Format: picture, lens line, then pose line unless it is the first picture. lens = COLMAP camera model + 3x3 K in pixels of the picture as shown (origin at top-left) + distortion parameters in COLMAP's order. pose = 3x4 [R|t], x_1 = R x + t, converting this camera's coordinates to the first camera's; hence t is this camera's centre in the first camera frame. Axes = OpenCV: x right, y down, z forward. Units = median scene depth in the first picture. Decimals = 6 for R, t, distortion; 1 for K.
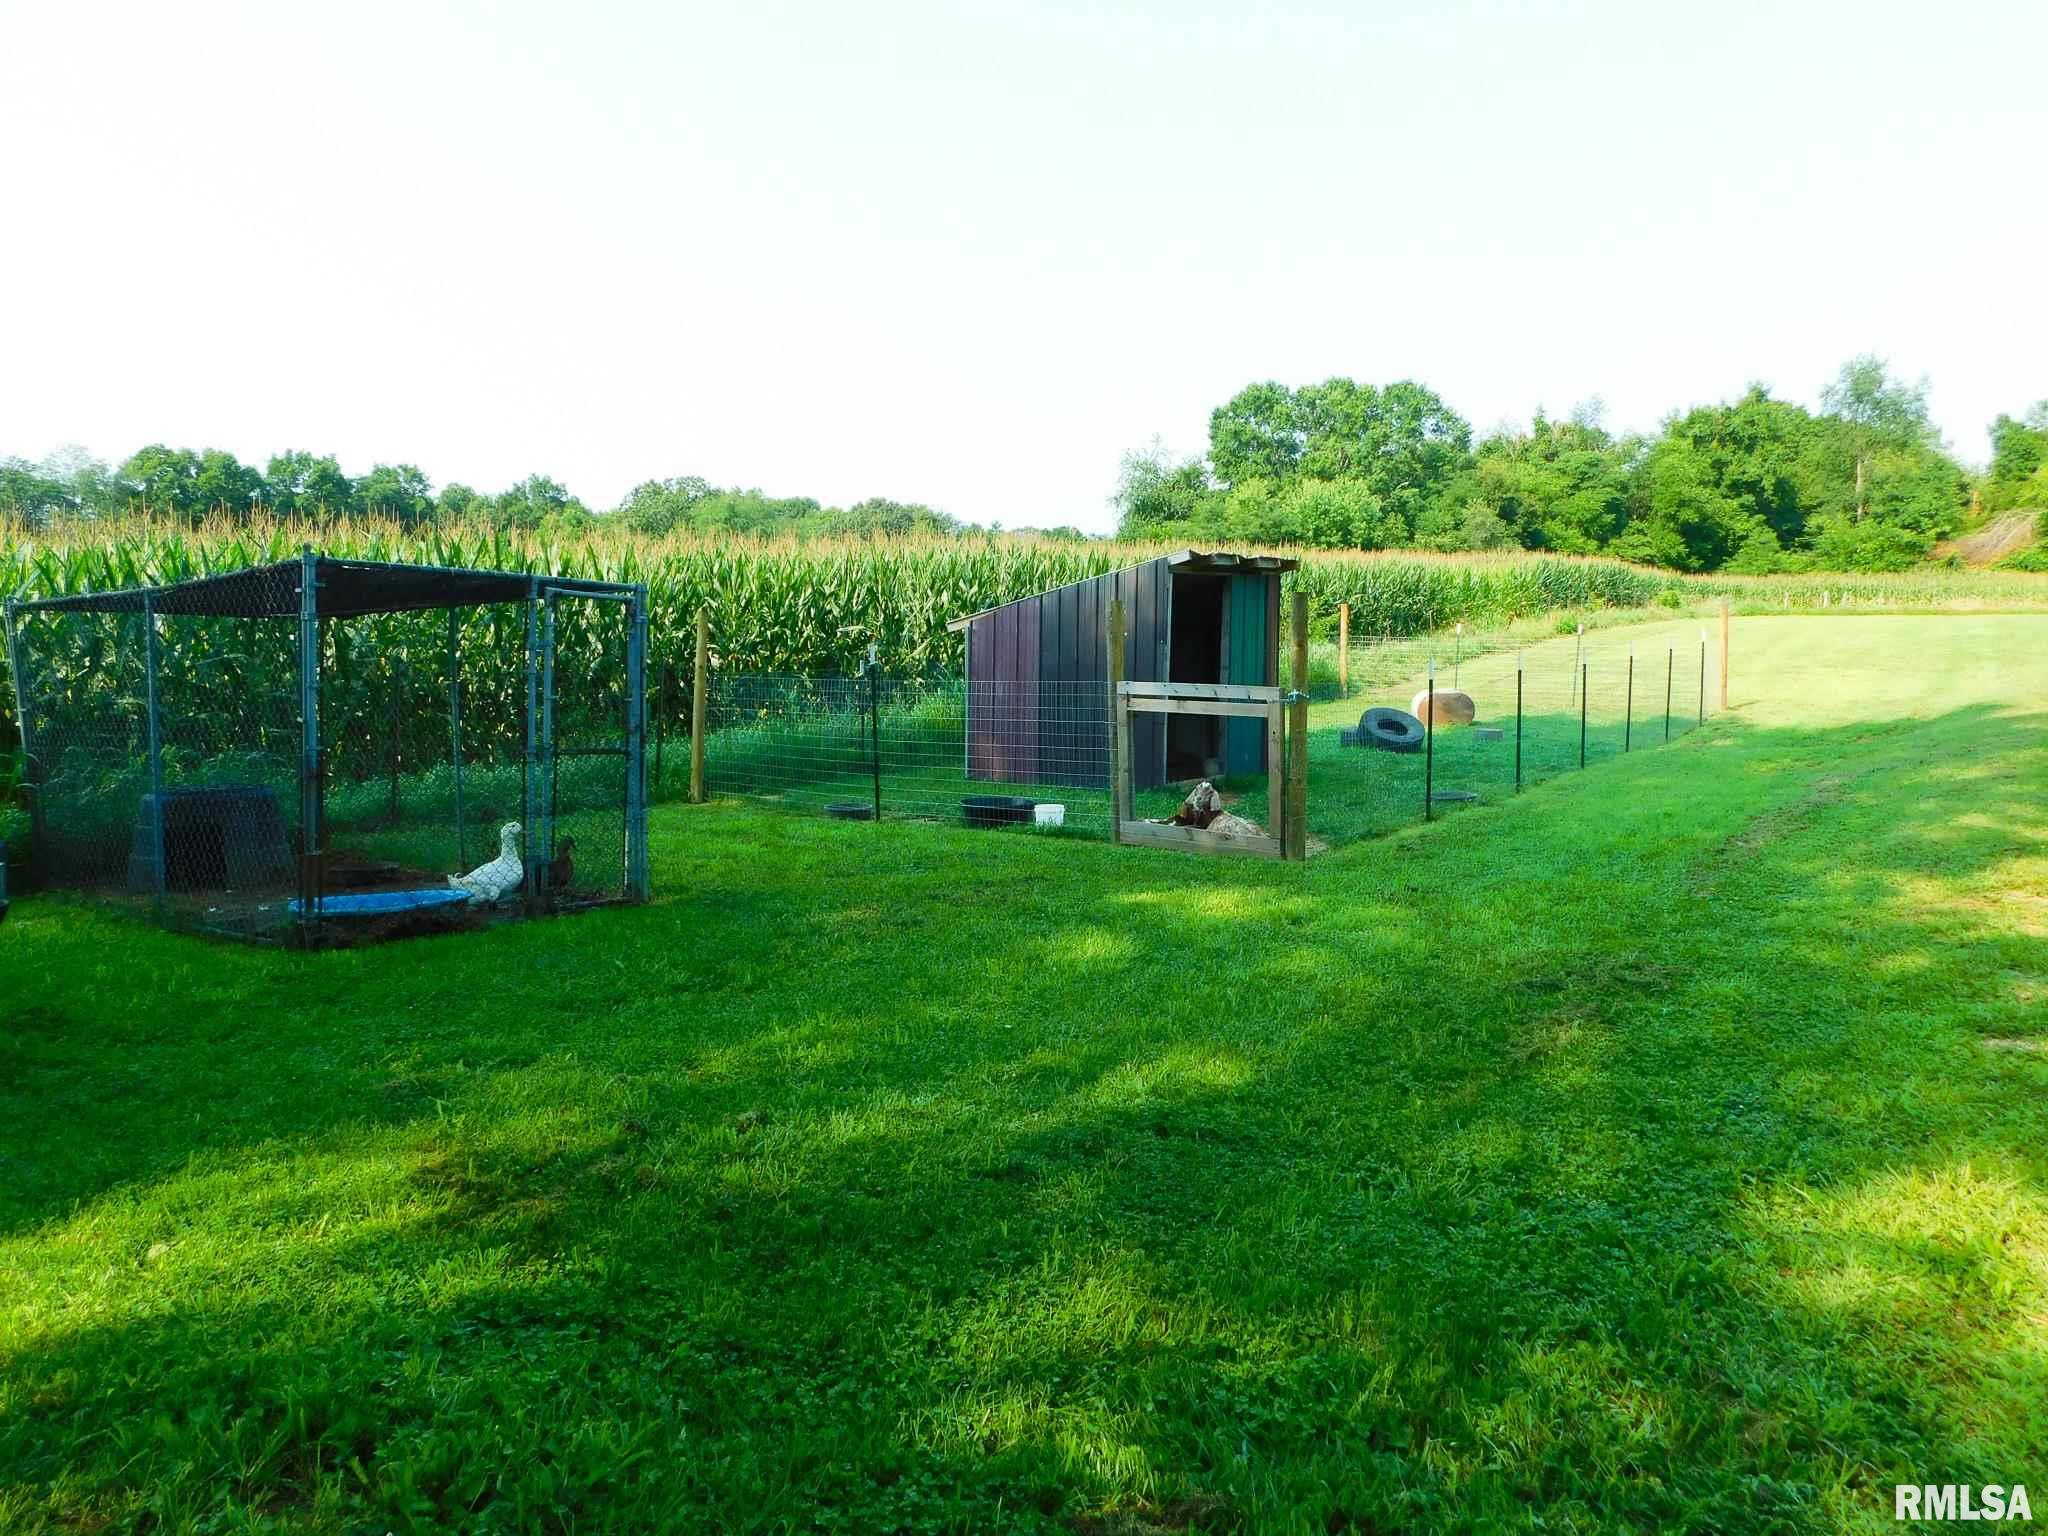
lens RADIAL K [[1395.2, 0, 1012.5], [0, 1395.2, 764.7], [0, 0, 1]] dist [-0.060316, 0.062073]
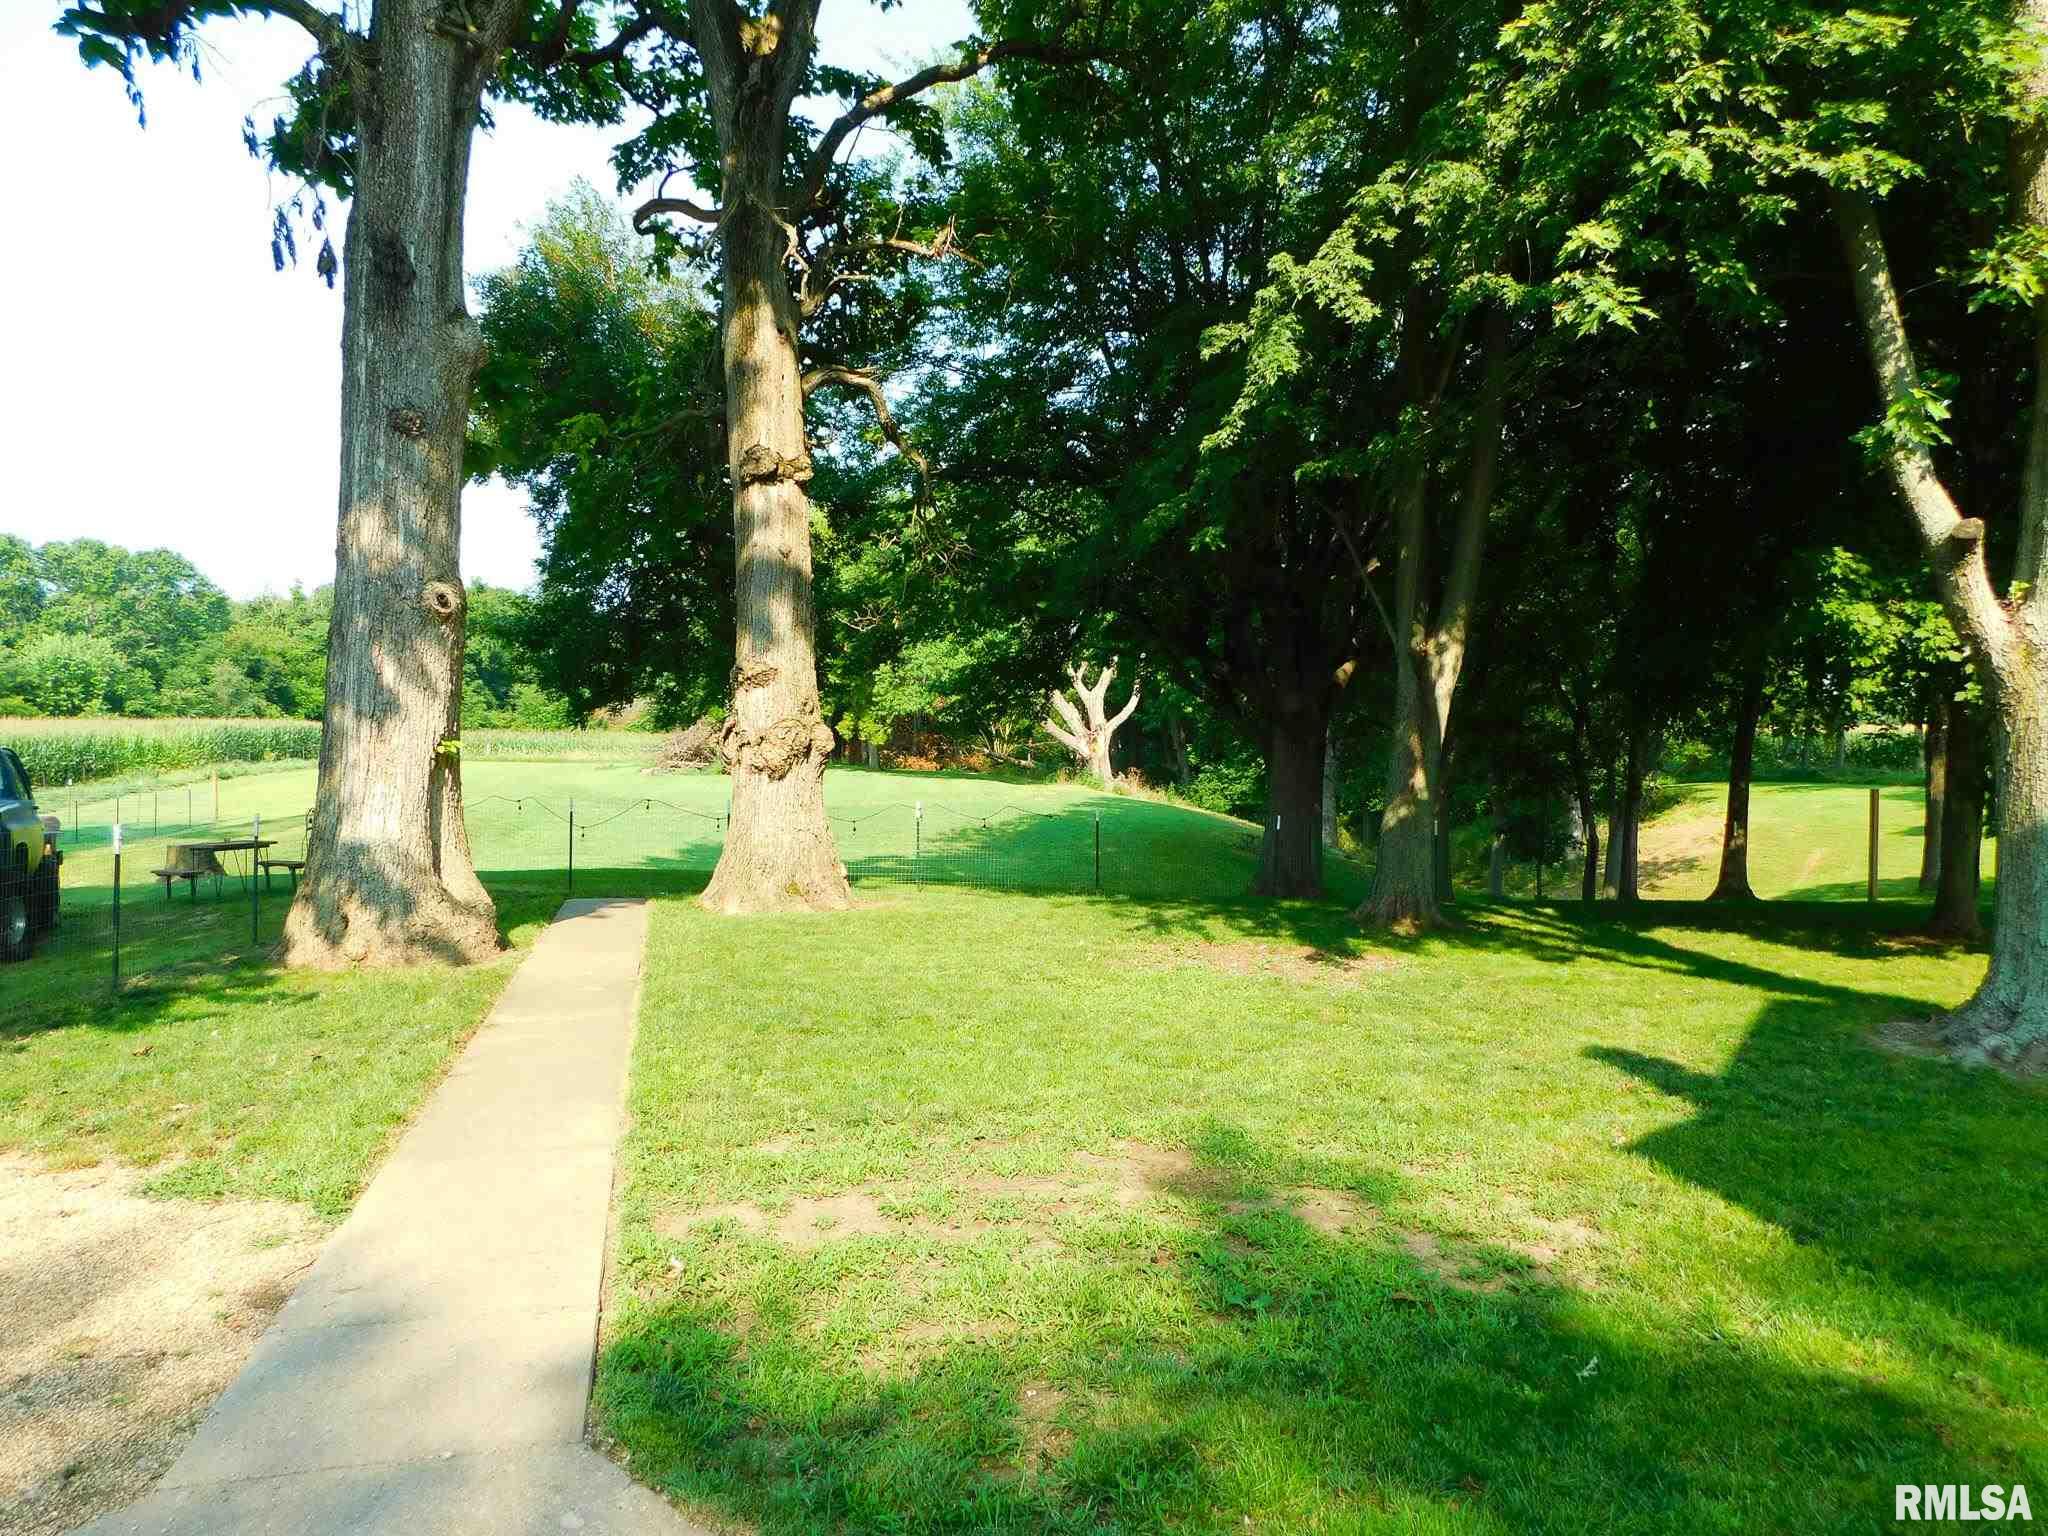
lens RADIAL K [[1395.2, 0, 1012.5], [0, 1395.2, 764.7], [0, 0, 1]] dist [-0.060316, 0.062073]
pose [[0.704615, 0.007554, 0.709550, -0.017950], [0.061312, 0.995555, -0.071485, 0.019137], [-0.706936, 0.093873, 0.701020, -0.259426]]
